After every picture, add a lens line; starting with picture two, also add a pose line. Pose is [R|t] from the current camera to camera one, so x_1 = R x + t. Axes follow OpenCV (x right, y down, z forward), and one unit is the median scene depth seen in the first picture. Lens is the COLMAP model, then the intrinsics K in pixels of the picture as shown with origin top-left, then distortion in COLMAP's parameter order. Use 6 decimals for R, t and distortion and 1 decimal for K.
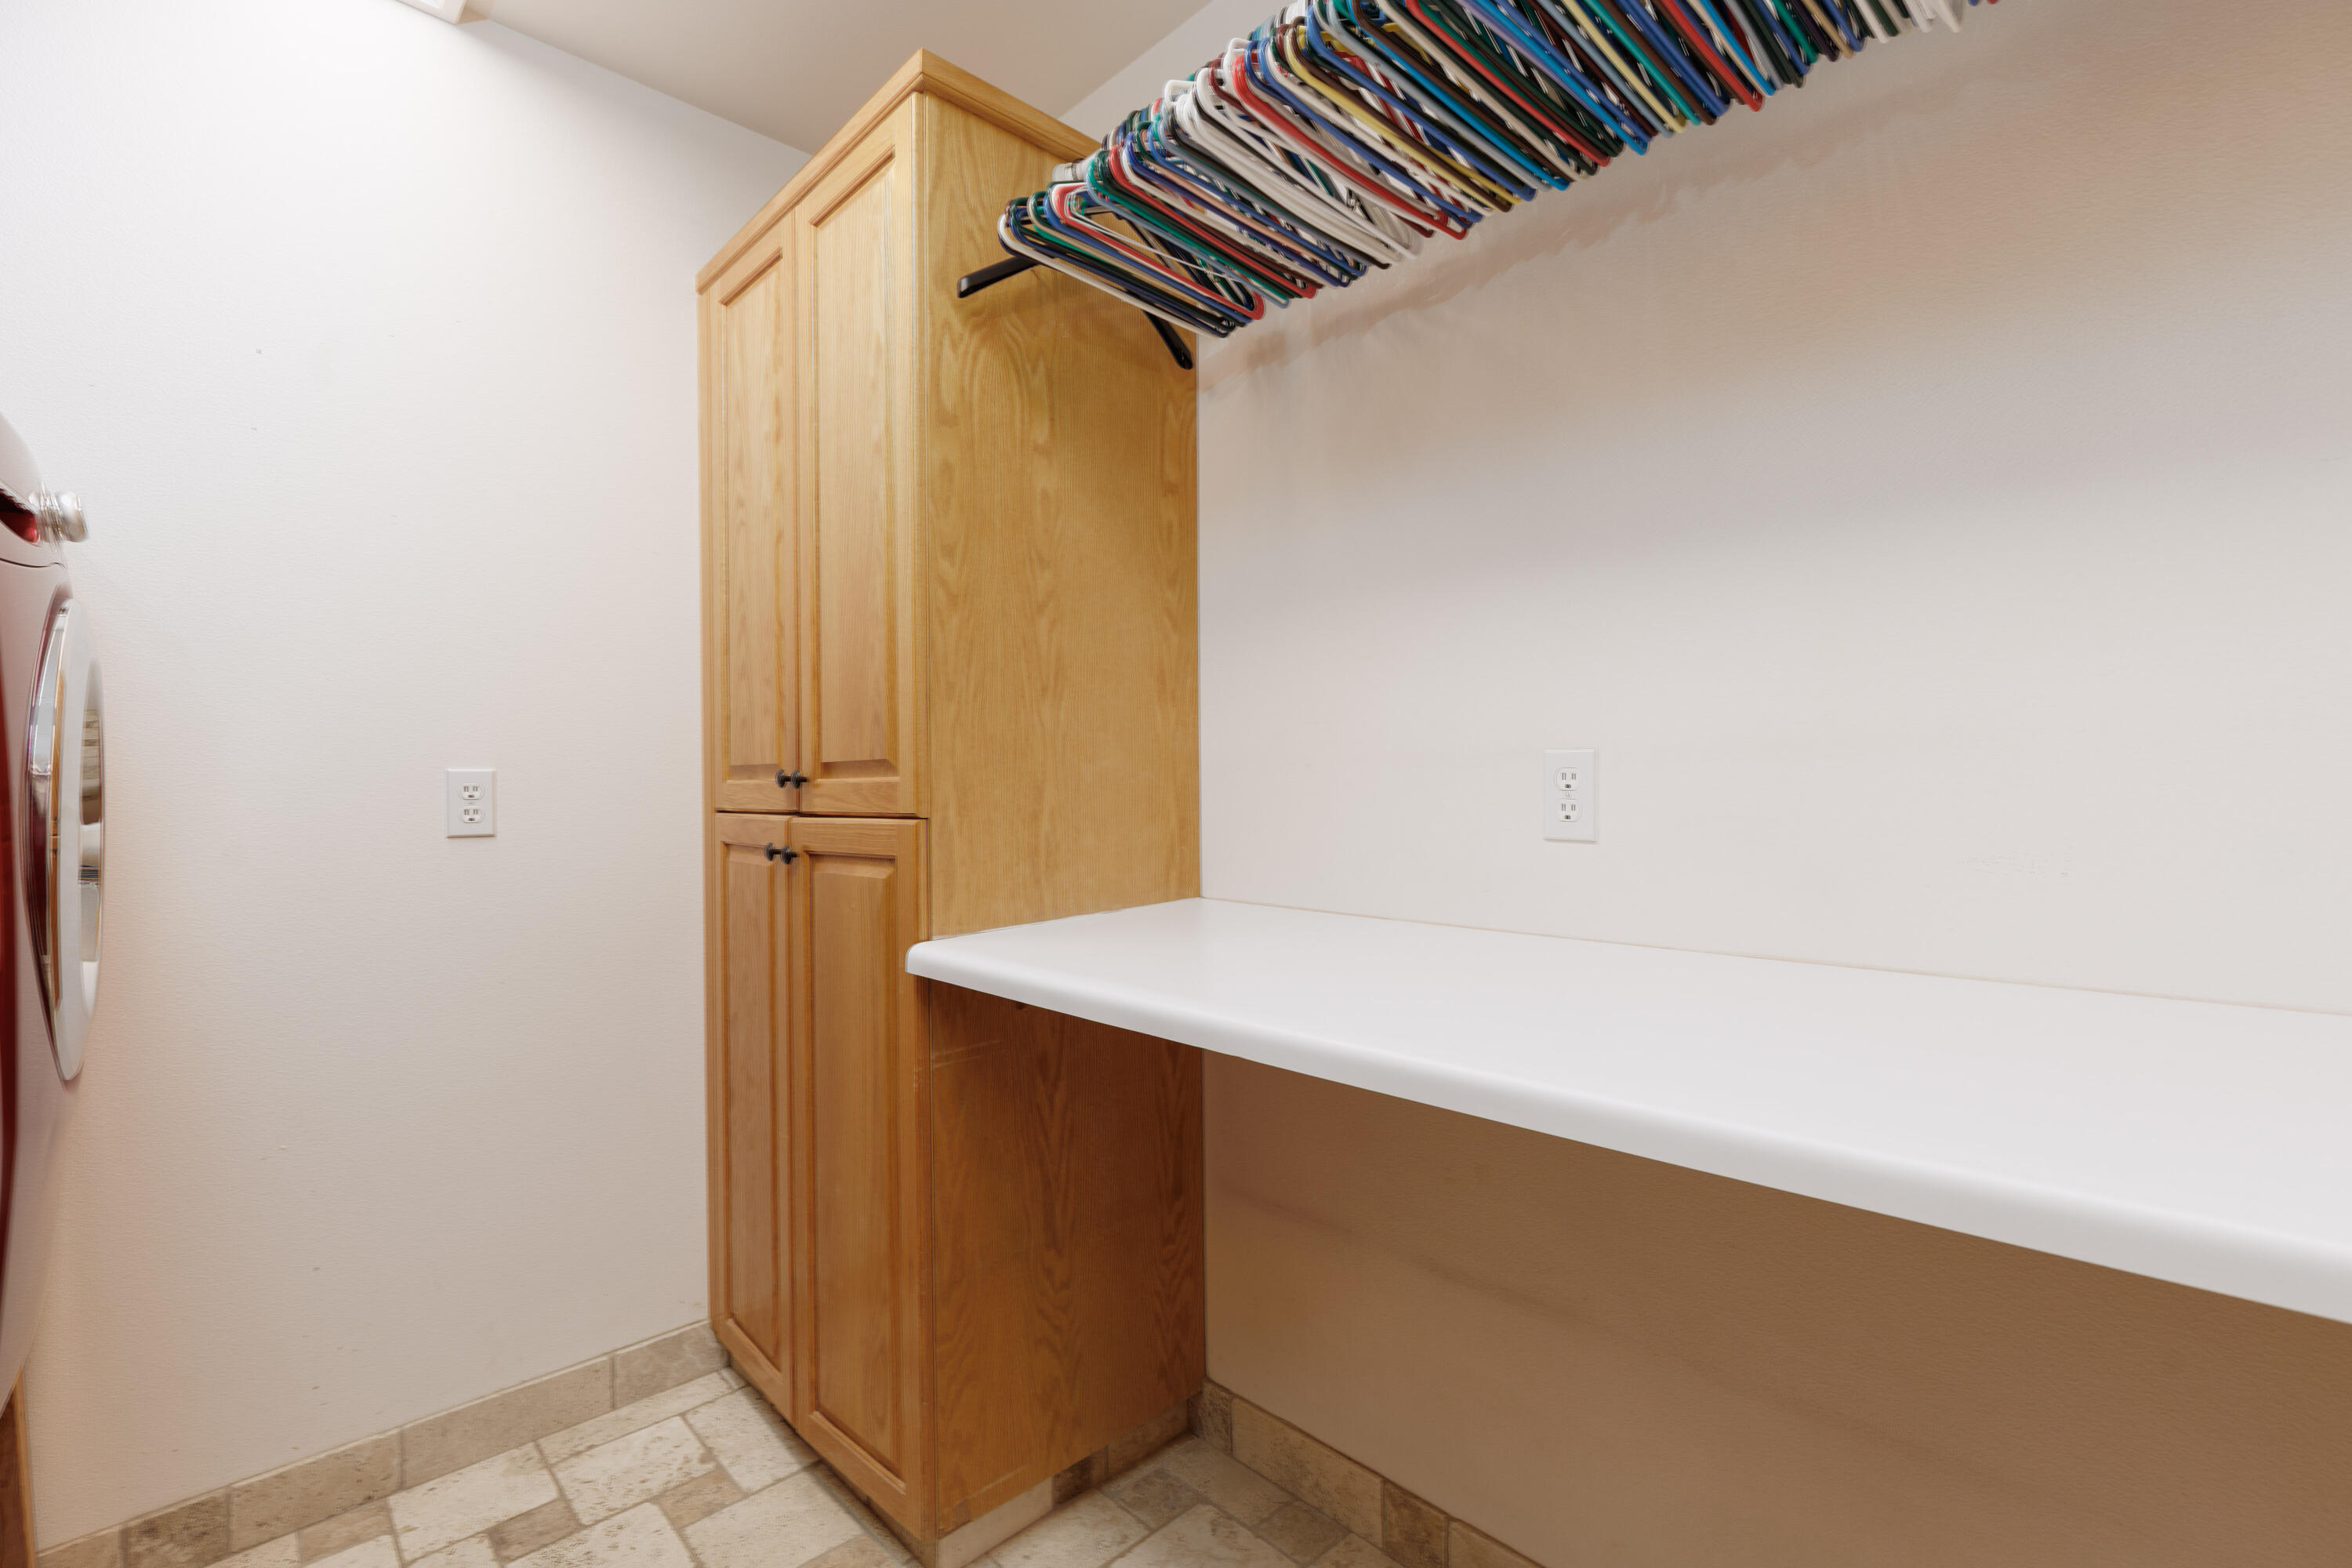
lens RADIAL K [[1046.7, 0, 1184.3], [0, 1046.7, 786.9], [0, 0, 1]] dist [0.005270, -0.000160]
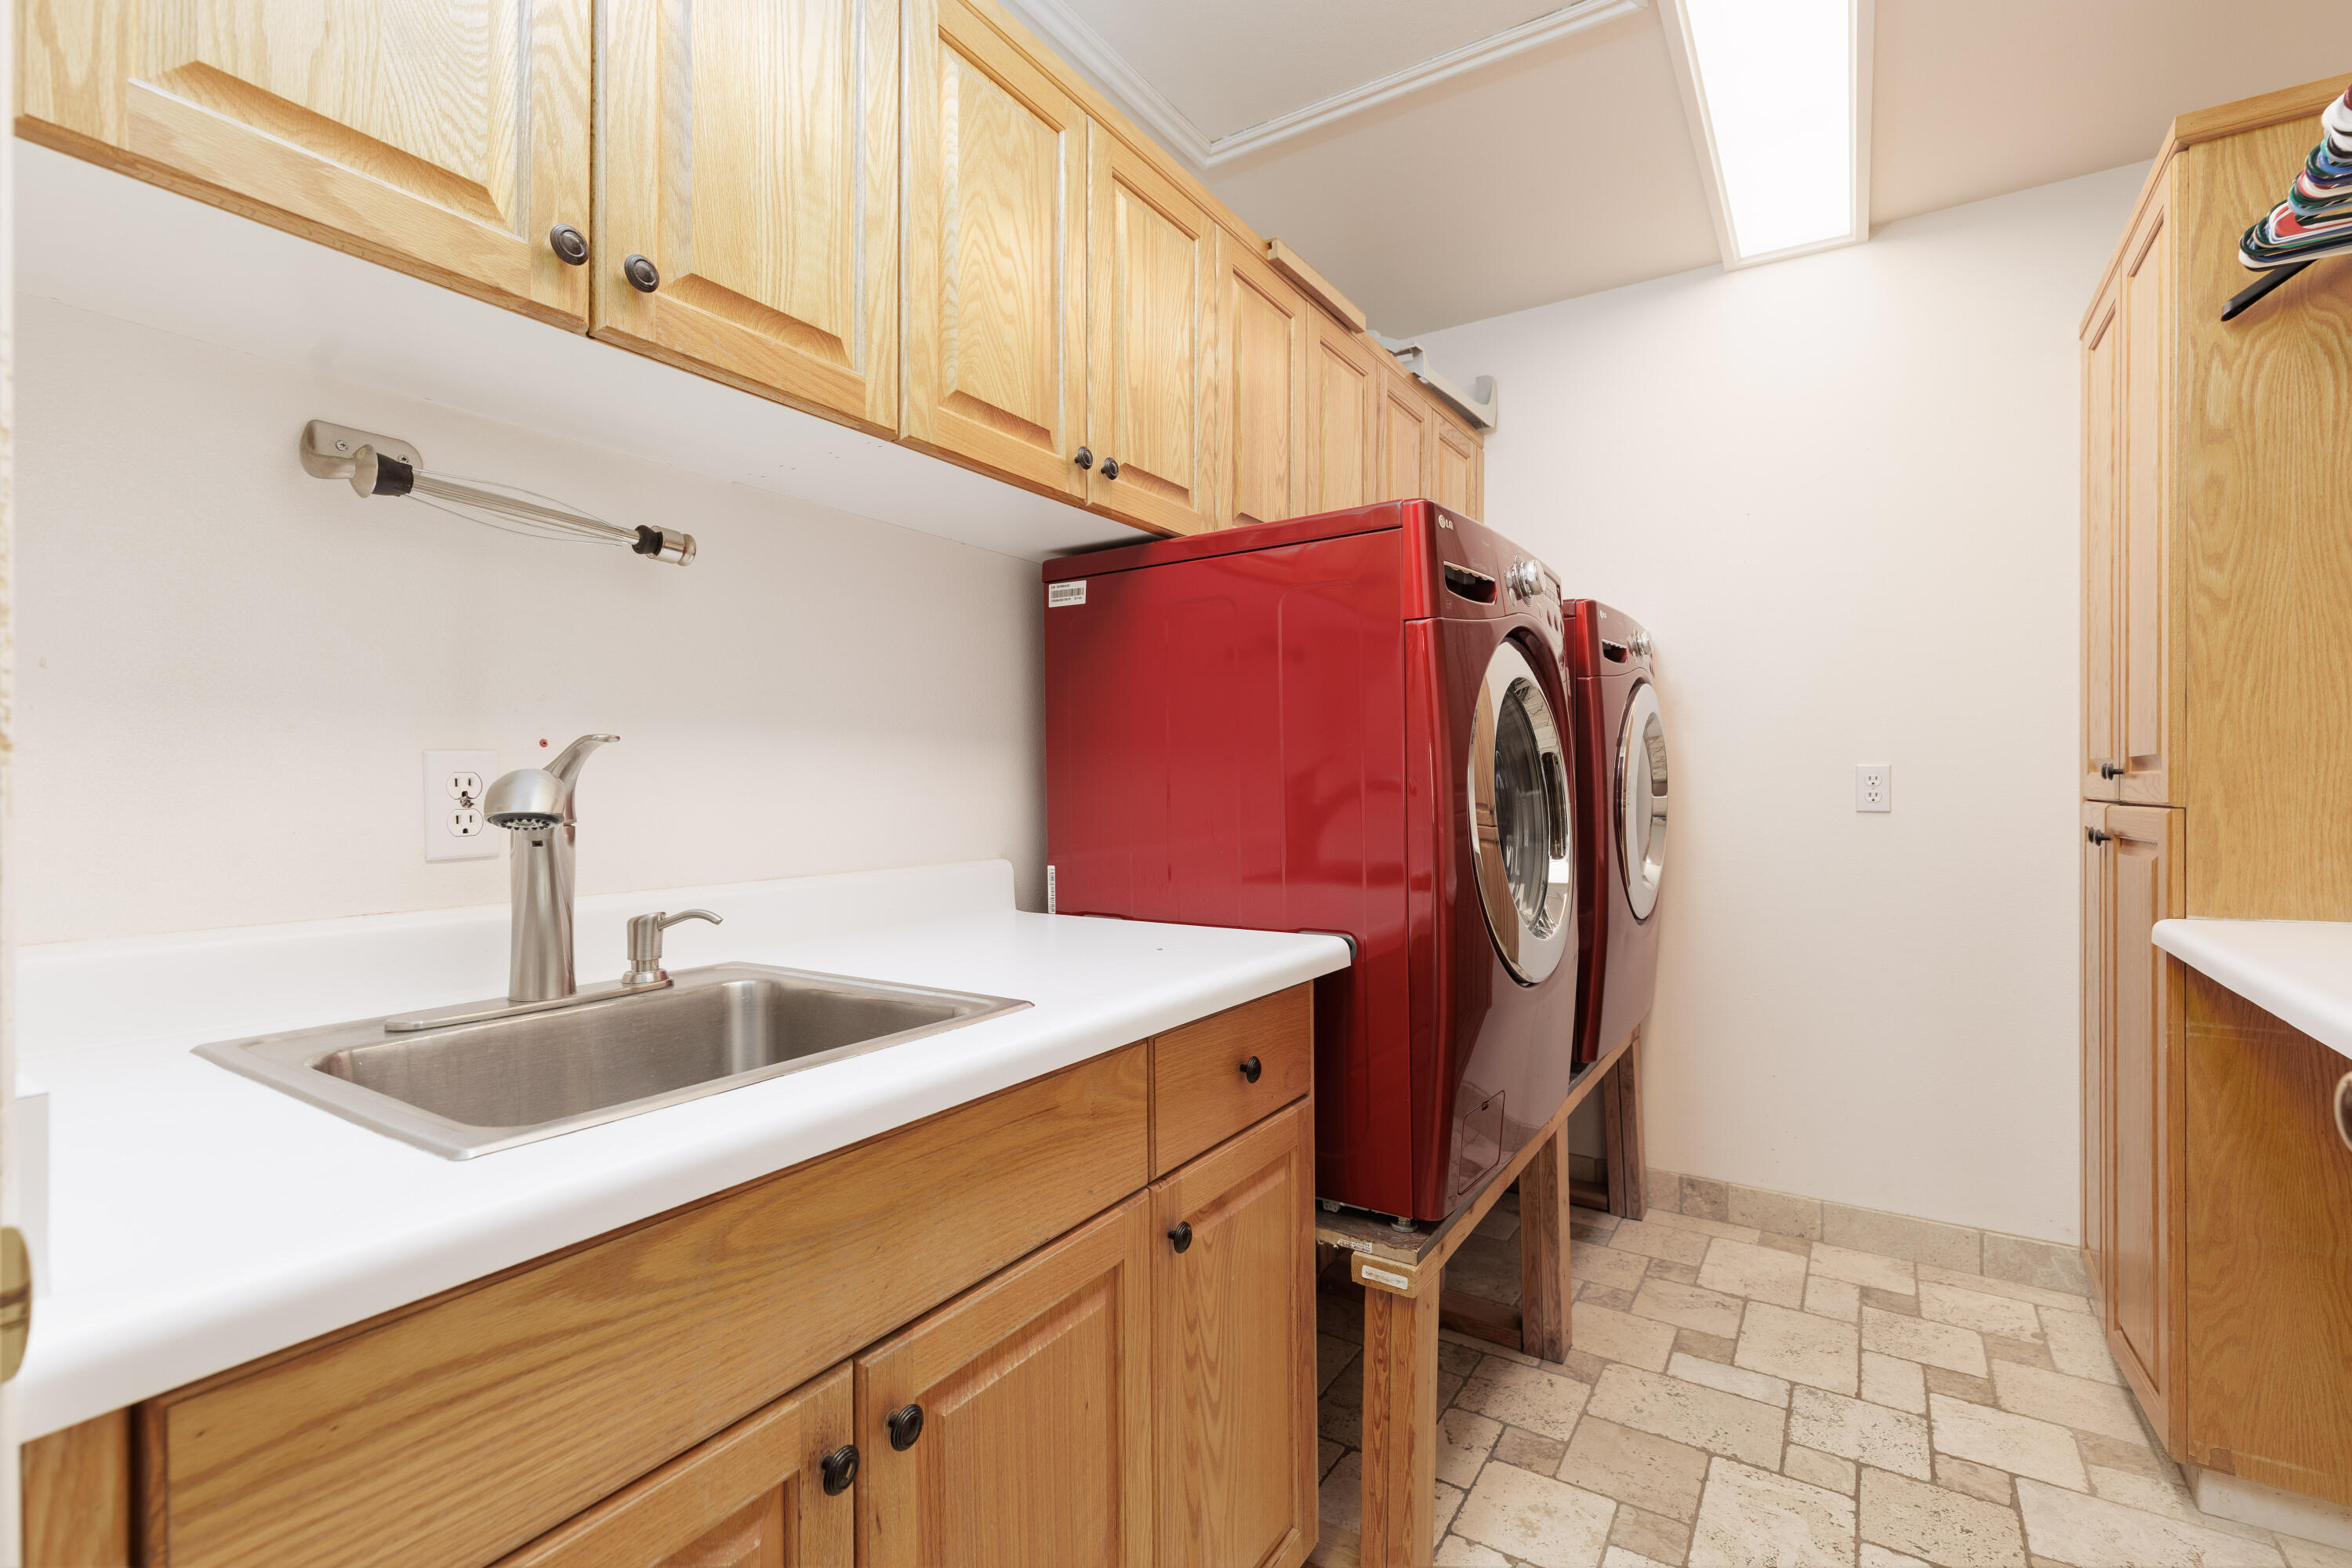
lens RADIAL K [[1046.7, 0, 1182.0], [0, 1046.7, 781.6], [0, 0, 1]] dist [0.005270, -0.000160]
pose [[0.229455, 0.009897, -0.973269, 0.569640], [-0.001404, 0.999951, 0.009837, -0.007049], [0.973318, -0.000890, 0.229458, -0.269390]]
